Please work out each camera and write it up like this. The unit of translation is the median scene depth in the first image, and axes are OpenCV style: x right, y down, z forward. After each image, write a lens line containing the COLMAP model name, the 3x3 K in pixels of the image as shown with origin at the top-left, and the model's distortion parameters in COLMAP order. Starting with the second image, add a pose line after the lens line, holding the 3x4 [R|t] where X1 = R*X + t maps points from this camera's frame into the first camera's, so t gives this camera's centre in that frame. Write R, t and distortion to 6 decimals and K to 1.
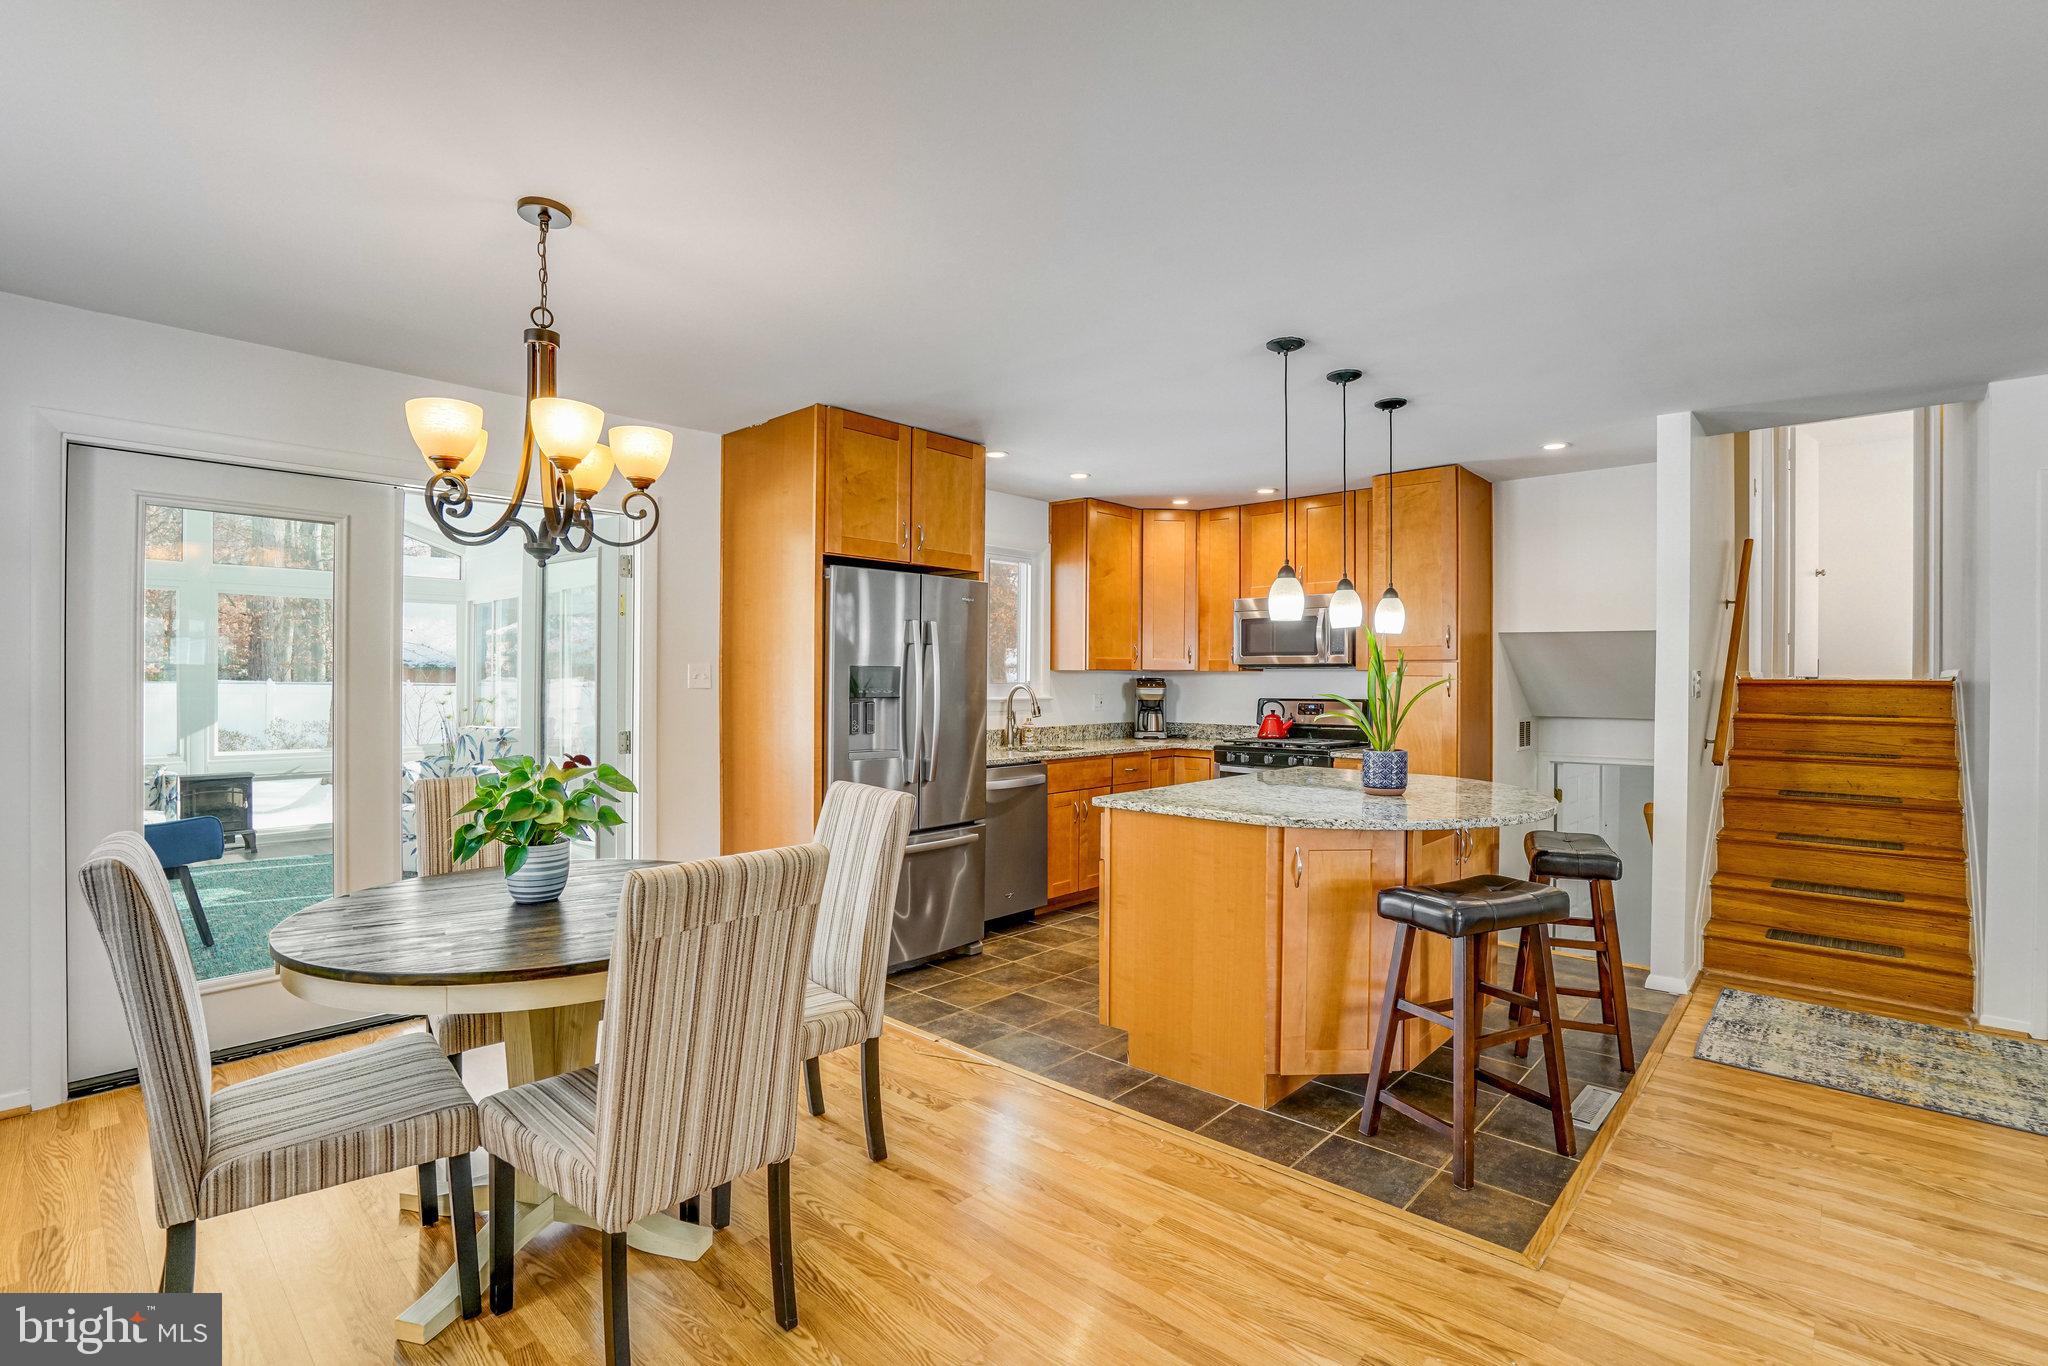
lens RADIAL K [[946.4, 0, 1009.0], [0, 946.4, 682.2], [0, 0, 1]] dist [-0.063257, 0.022953]
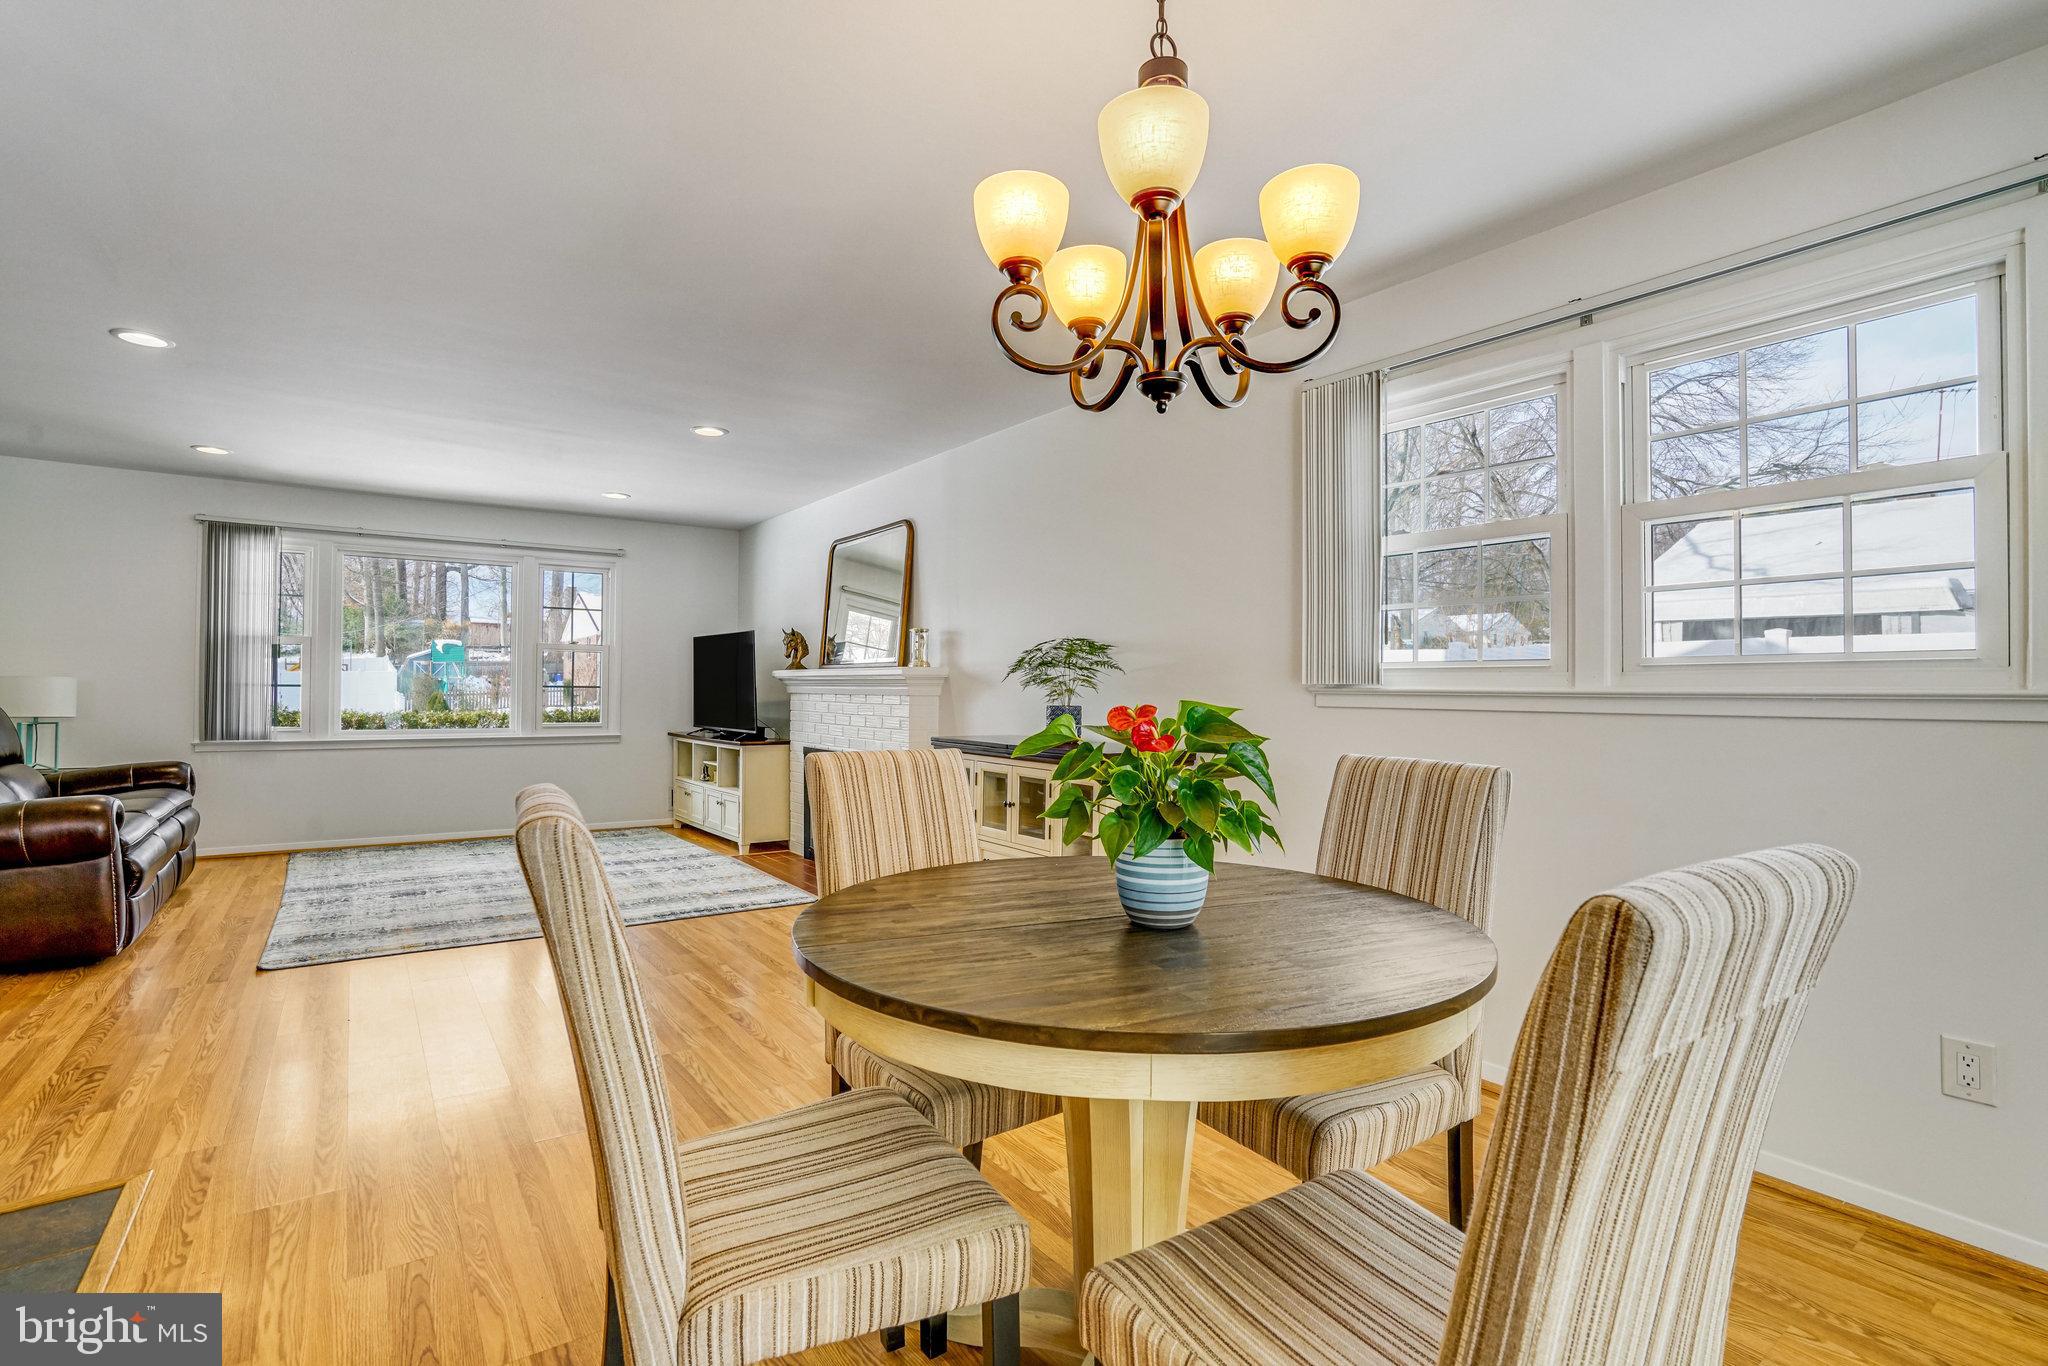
lens RADIAL K [[946.4, 0, 1009.0], [0, 946.4, 682.2], [0, 0, 1]] dist [-0.063257, 0.022953]
pose [[-0.981314, -0.012918, 0.191978, -0.267751], [-0.013389, 0.999910, -0.001153, 0.034636], [-0.191946, -0.003702, -0.981399, 0.850389]]
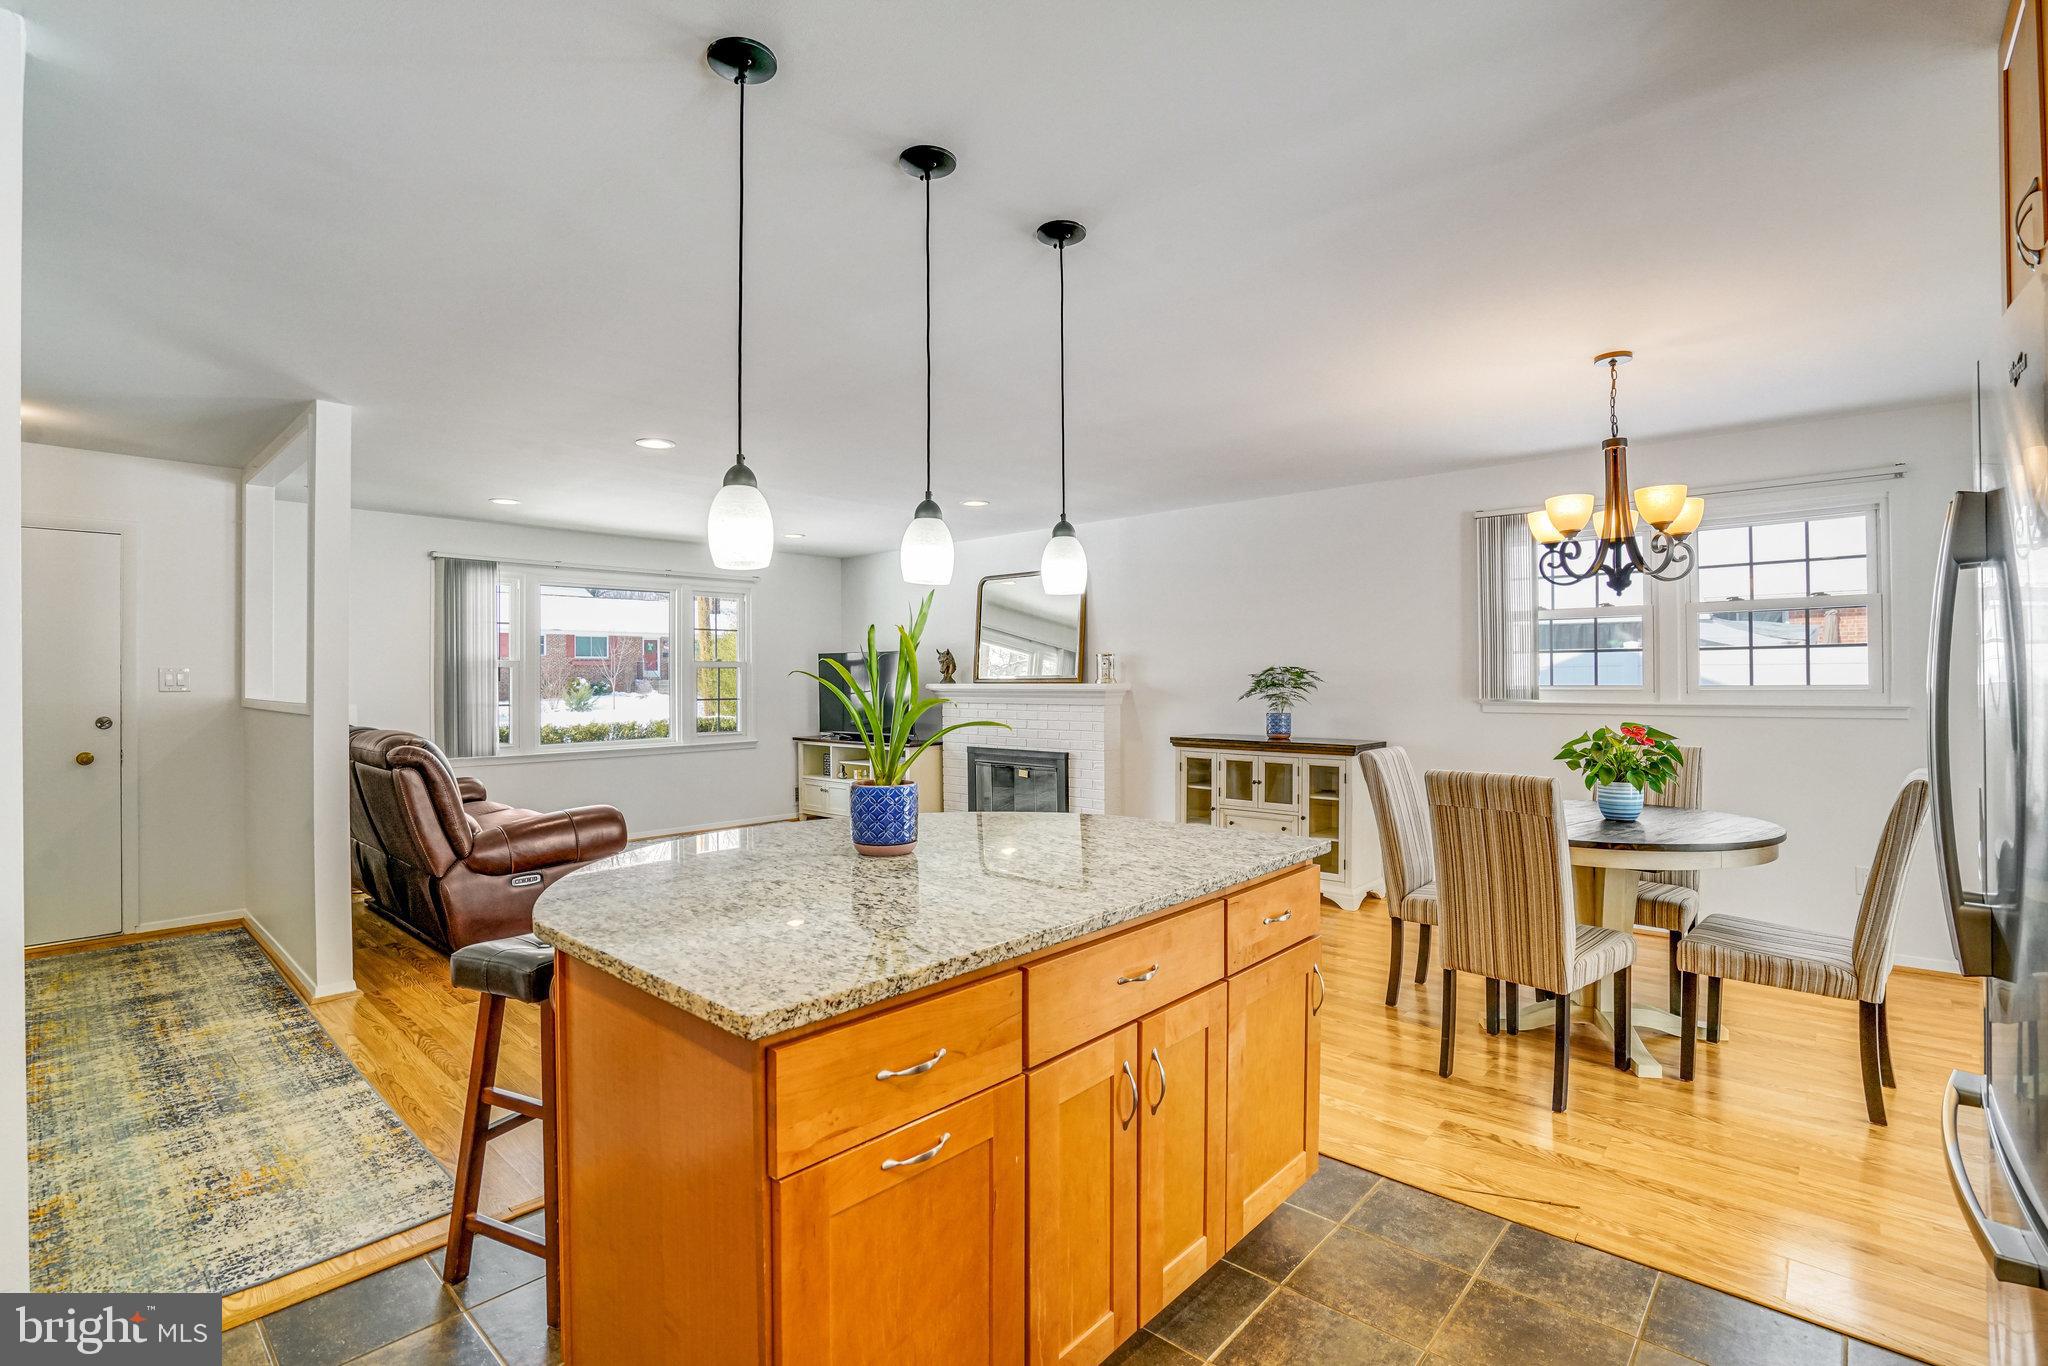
lens RADIAL K [[943.9, 0, 1010.6], [0, 943.9, 672.4], [0, 0, 1]] dist [-0.052484, 0.017743]
pose [[-0.999977, 0.002215, -0.006468, 0.245080], [0.002217, 0.999997, -0.000326, -0.002388], [0.006467, -0.000340, -0.999979, 1.262004]]
